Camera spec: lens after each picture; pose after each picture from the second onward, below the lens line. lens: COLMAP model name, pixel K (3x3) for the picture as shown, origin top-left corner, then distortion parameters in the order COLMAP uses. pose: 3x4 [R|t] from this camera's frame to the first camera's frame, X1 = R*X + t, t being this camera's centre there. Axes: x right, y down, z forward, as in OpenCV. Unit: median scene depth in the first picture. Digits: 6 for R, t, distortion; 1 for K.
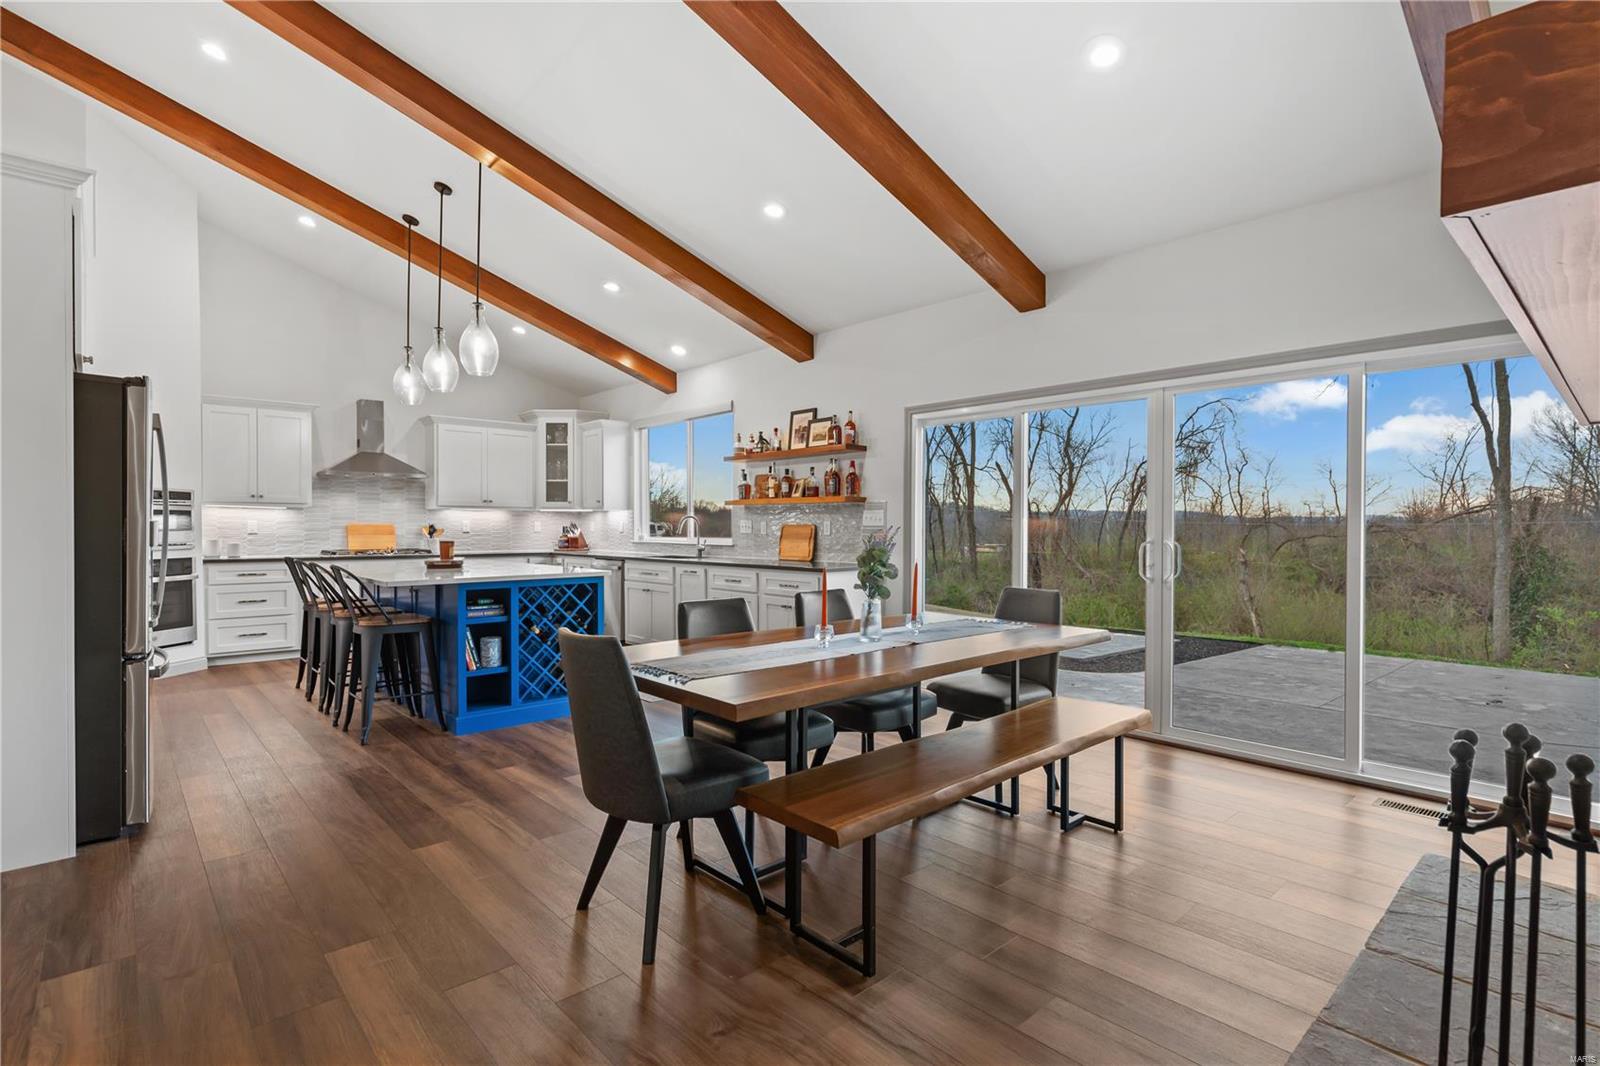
lens RADIAL K [[770.3, 0, 804.4], [0, 770.3, 529.7], [0, 0, 1]] dist [0.001774, 0.001139]
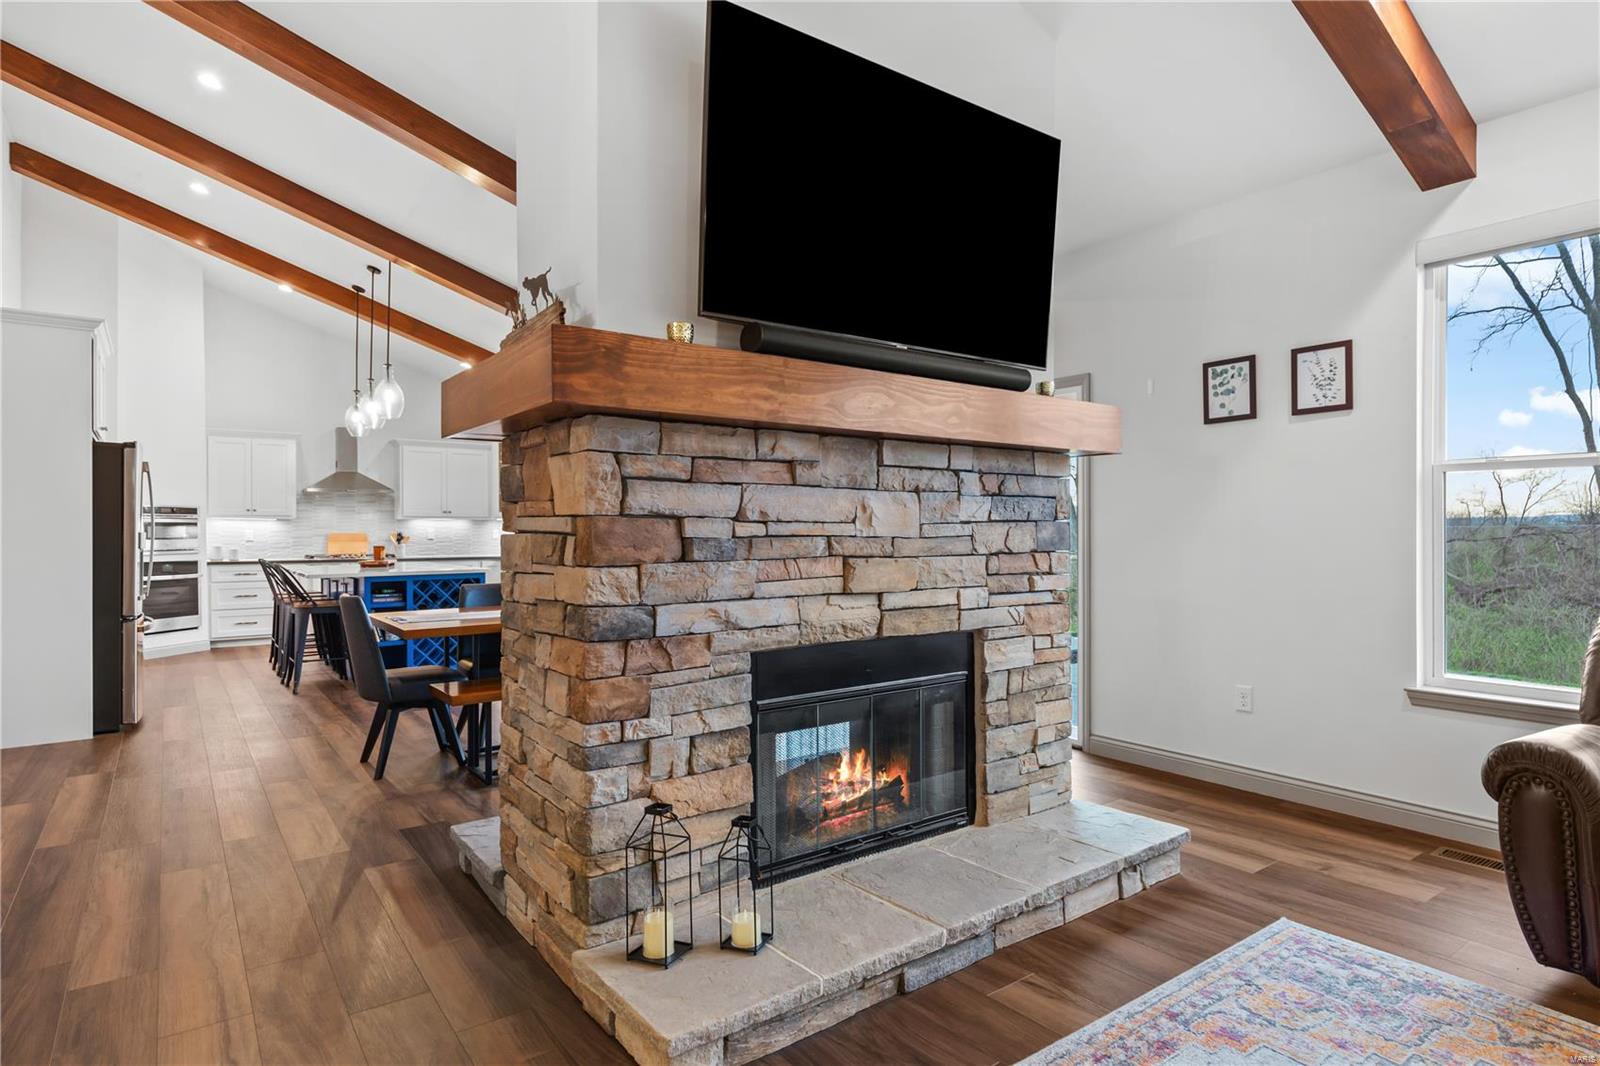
lens RADIAL K [[864.3, 0, 812.2], [0, 864.3, 528.2], [0, 0, 1]] dist [0.001529, -0.000379]
pose [[0.995329, -0.005589, -0.096381, 0.333071], [0.004806, 0.999954, -0.008352, 0.000565], [0.096424, 0.007850, 0.995309, -0.300623]]
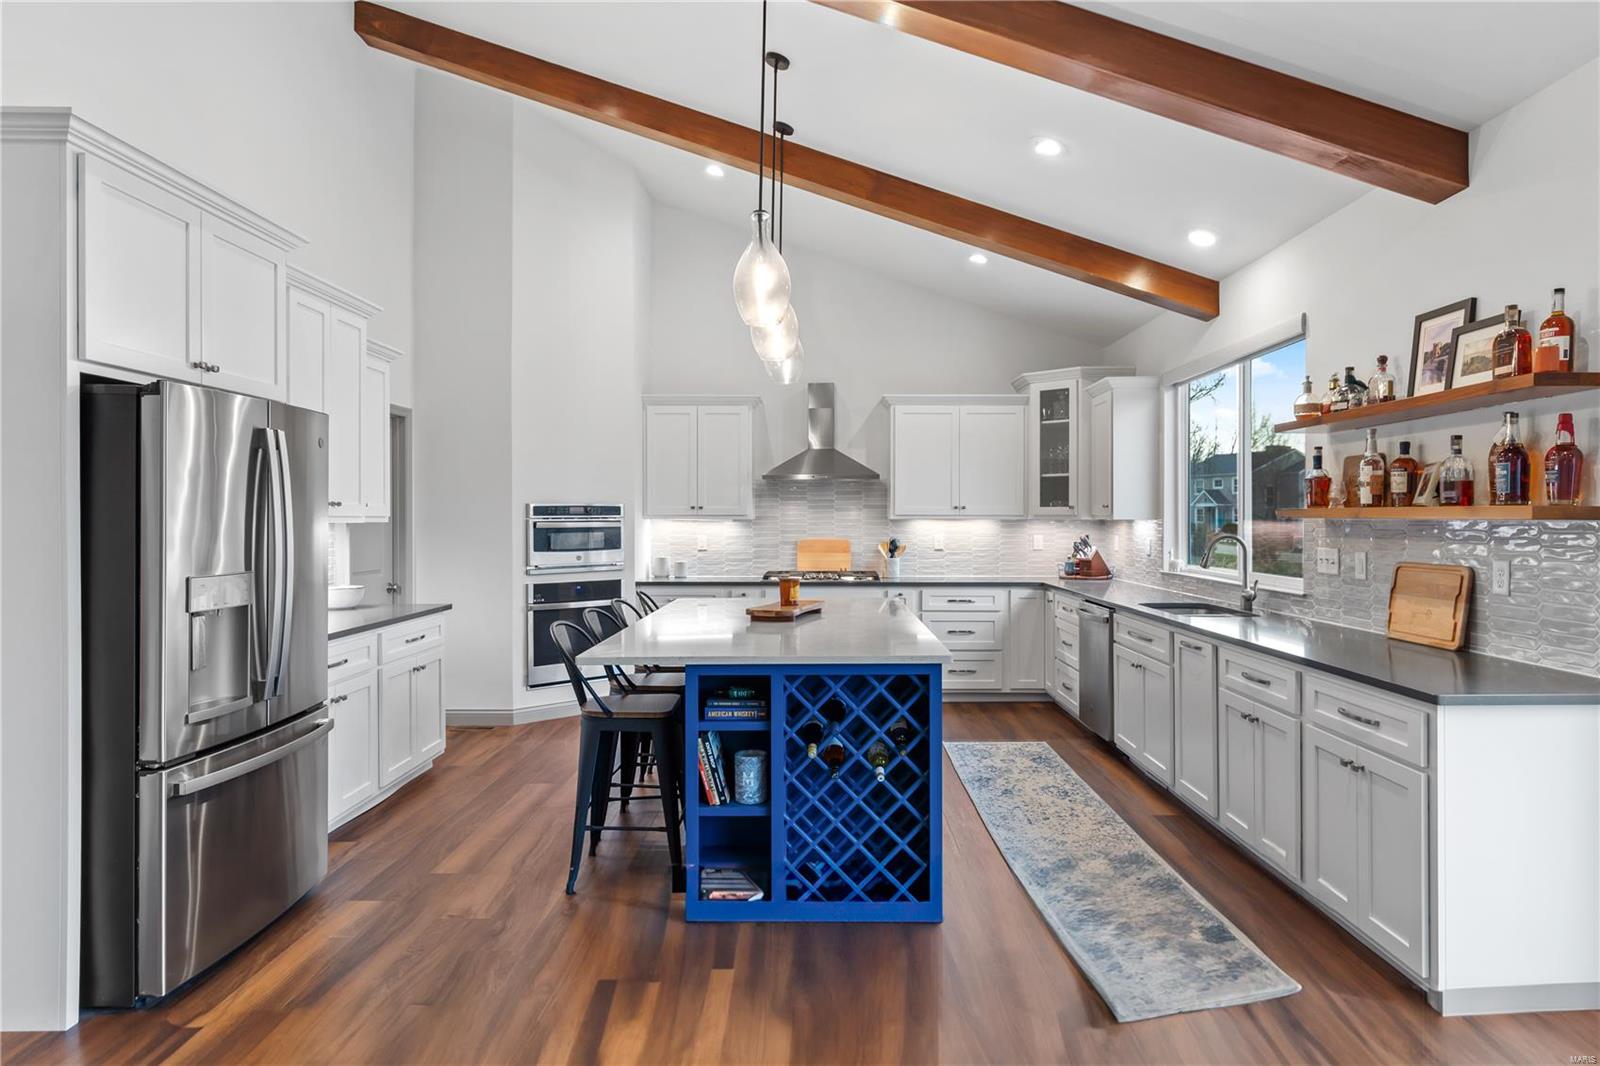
lens RADIAL K [[920.1, 0, 824.9], [0, 920.1, 515.9], [0, 0, 1]] dist [0.008616, -0.002505]
pose [[0.743140, -0.003173, -0.669129, 0.090042], [-0.001080, 0.999982, -0.005941, -0.031444], [0.669135, 0.005138, 0.743123, 0.366122]]
